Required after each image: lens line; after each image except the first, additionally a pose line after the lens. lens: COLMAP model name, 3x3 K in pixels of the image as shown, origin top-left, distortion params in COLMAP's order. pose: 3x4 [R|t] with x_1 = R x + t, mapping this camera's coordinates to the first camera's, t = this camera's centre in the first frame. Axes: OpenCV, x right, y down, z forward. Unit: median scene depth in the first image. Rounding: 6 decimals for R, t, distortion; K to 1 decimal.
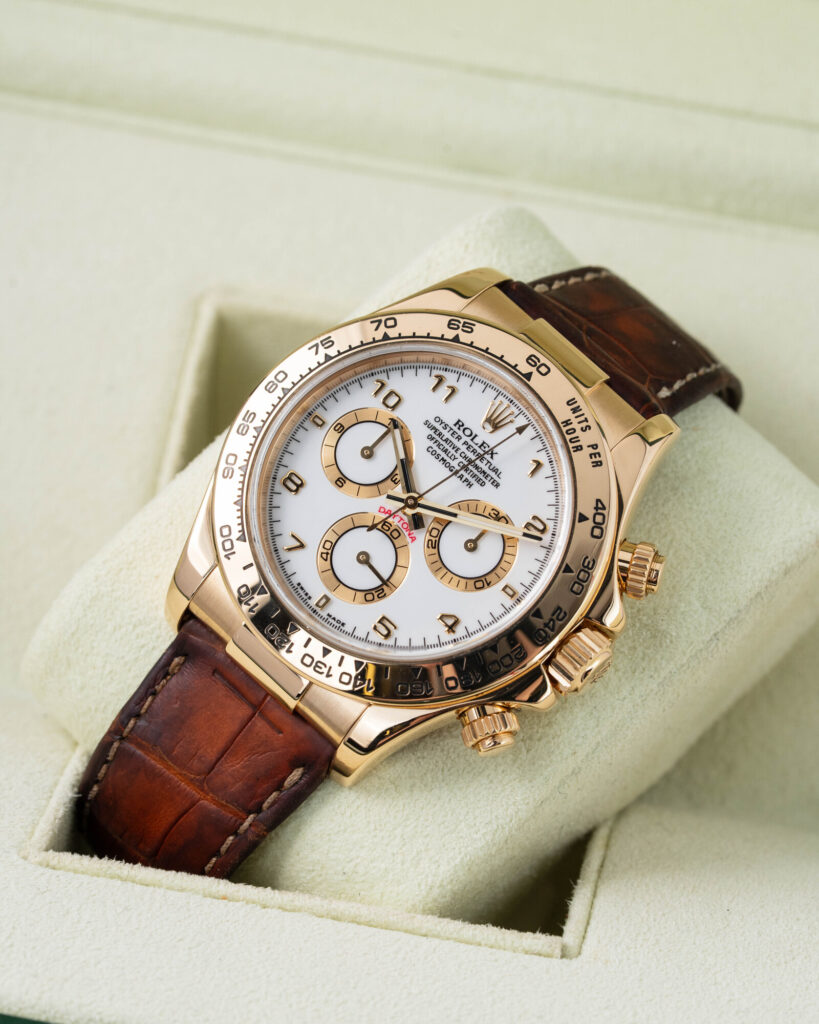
lens RADIAL K [[4780.8, 0, 407.3], [0, 4780.8, 513.4], [0, 0, 1]] dist [-0.675697, 0.000000]
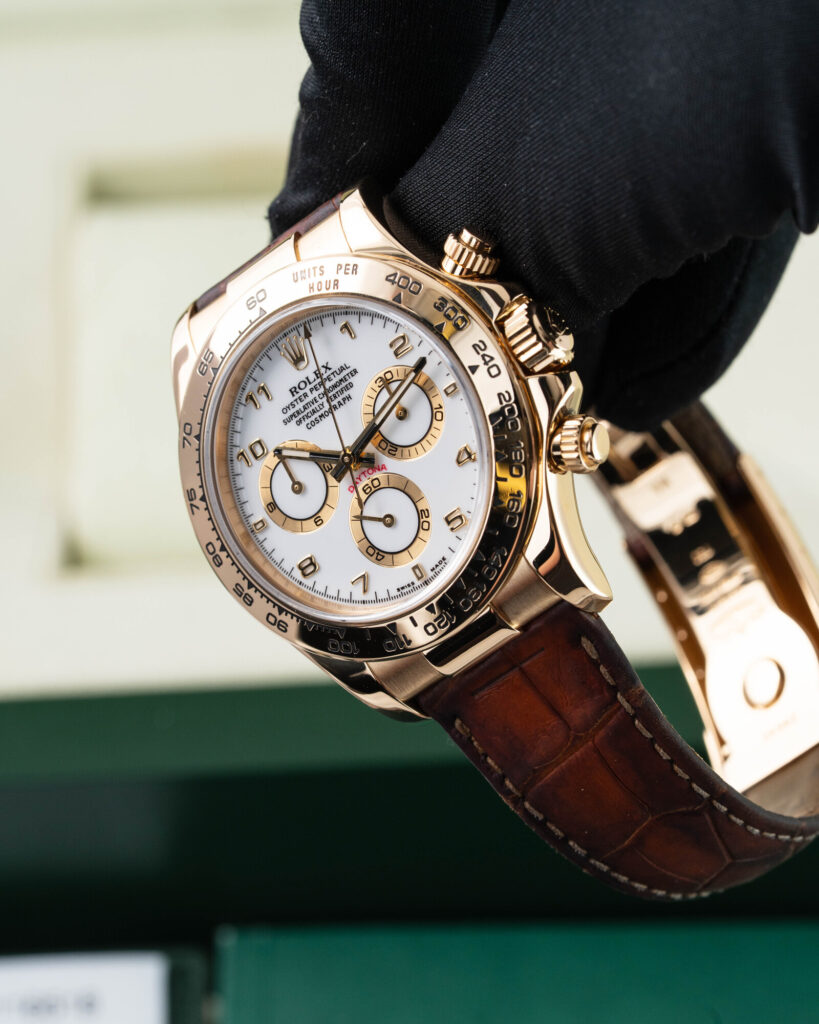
lens RADIAL K [[4780.8, 0, 408.5], [0, 4780.8, 509.1], [0, 0, 1]] dist [-0.675697, 0.000000]
pose [[0.252595, -0.961375, -0.109330, 0.102639], [0.936688, 0.271287, -0.221404, 0.232152], [0.242512, -0.046482, 0.969034, 0.037511]]
